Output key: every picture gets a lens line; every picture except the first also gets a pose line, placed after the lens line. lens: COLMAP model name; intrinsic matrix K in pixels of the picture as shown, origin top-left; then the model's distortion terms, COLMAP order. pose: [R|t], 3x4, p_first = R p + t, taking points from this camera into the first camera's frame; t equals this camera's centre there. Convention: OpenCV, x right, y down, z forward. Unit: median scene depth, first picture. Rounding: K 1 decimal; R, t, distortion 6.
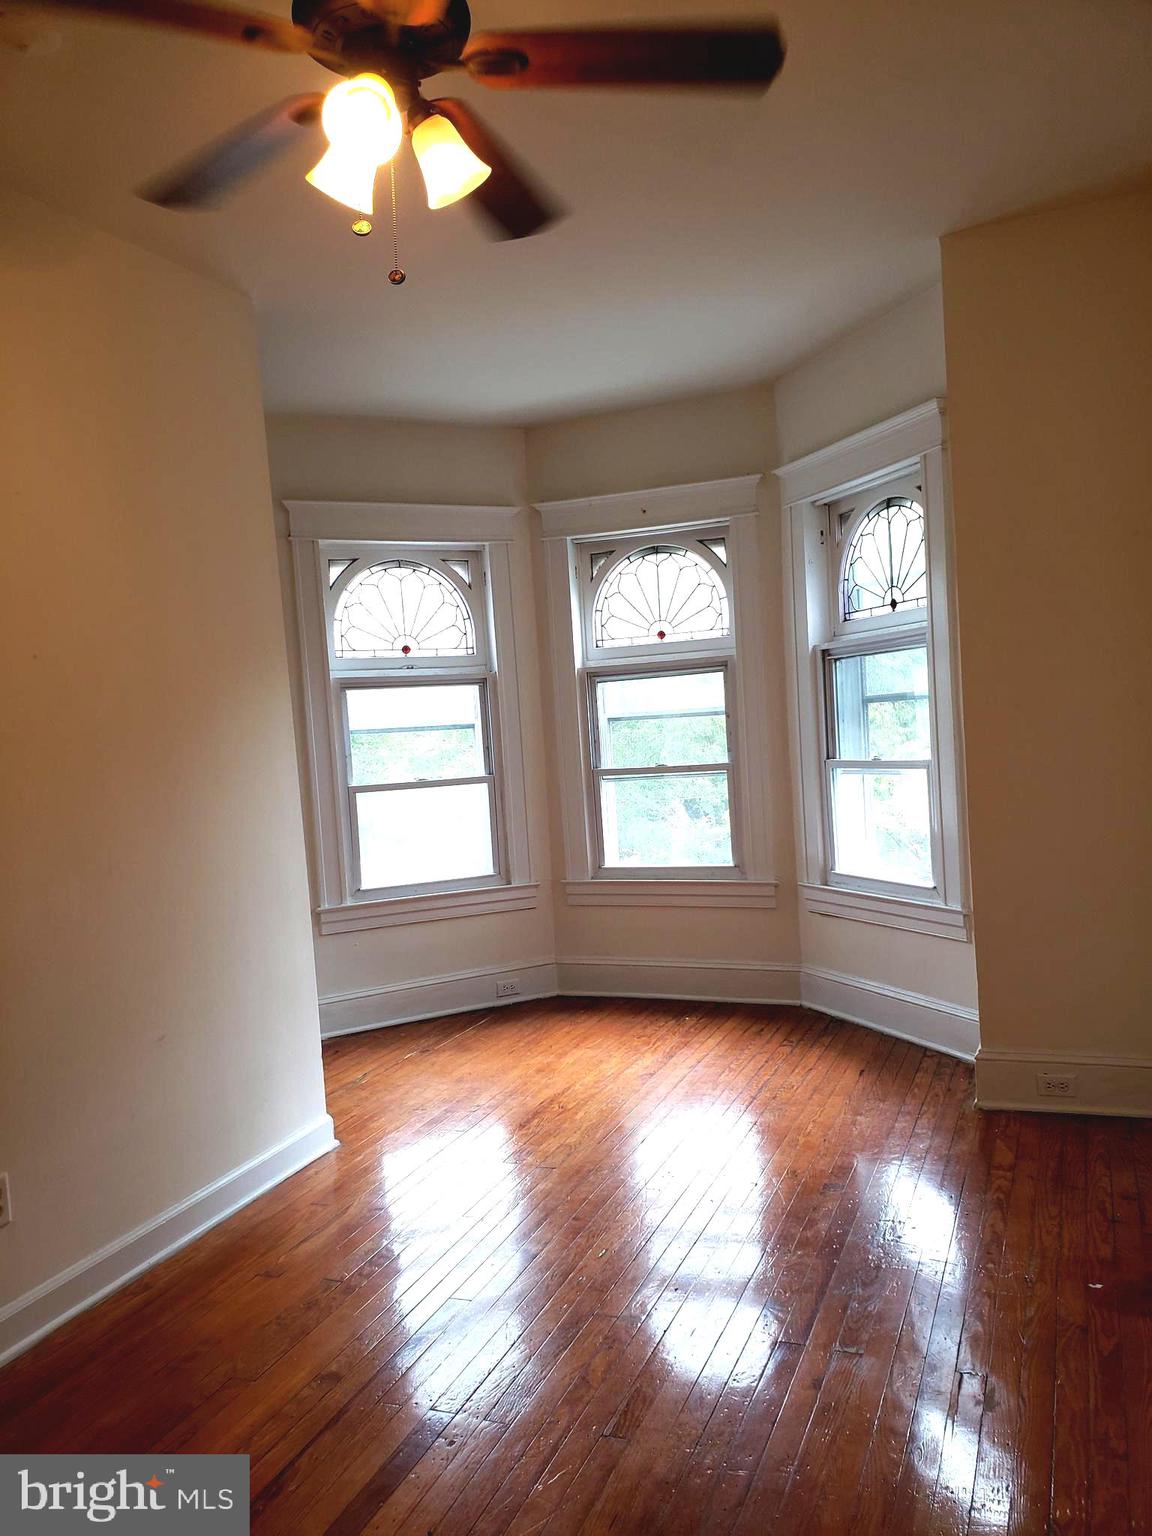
lens RADIAL K [[1207.8, 0, 573.4], [0, 1207.8, 770.3], [0, 0, 1]] dist [0.000342, -0.013478]
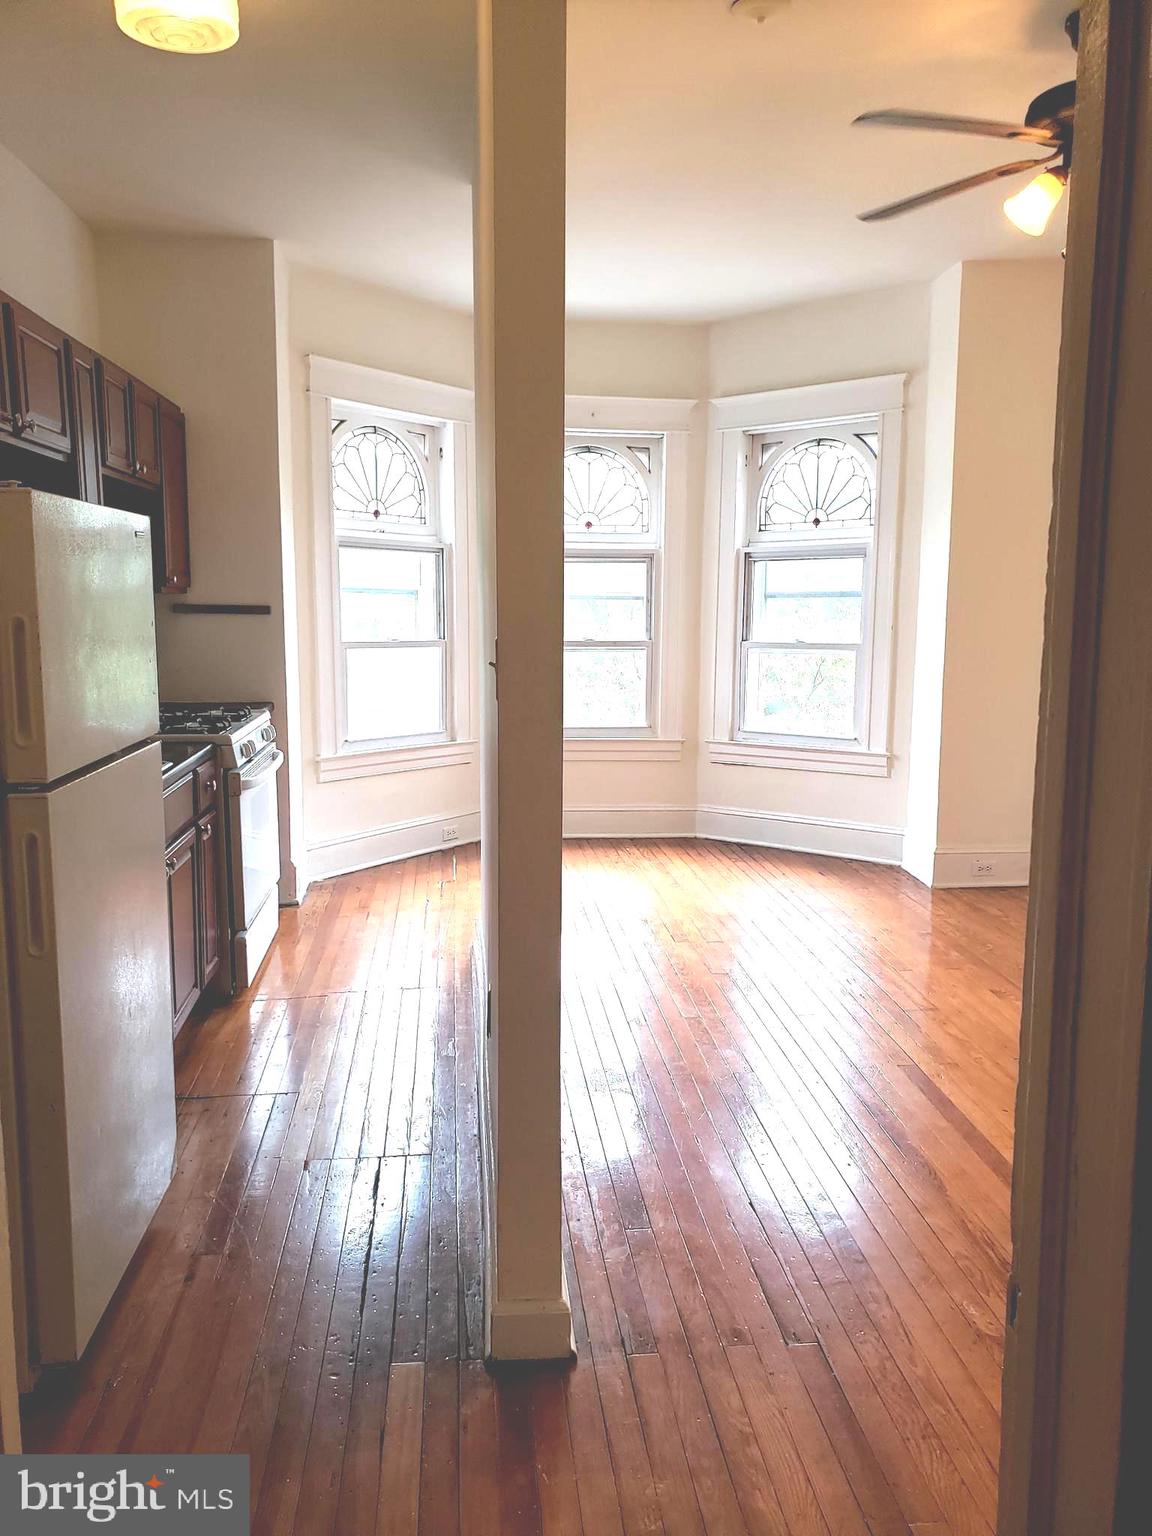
lens RADIAL K [[1207.8, 0, 580.5], [0, 1207.8, 760.4], [0, 0, 1]] dist [0.000342, -0.013478]
pose [[0.867152, 0.009619, 0.497951, -0.537157], [-0.043041, 0.997520, 0.055685, 0.050407], [-0.496180, -0.069720, 0.865416, -0.010293]]
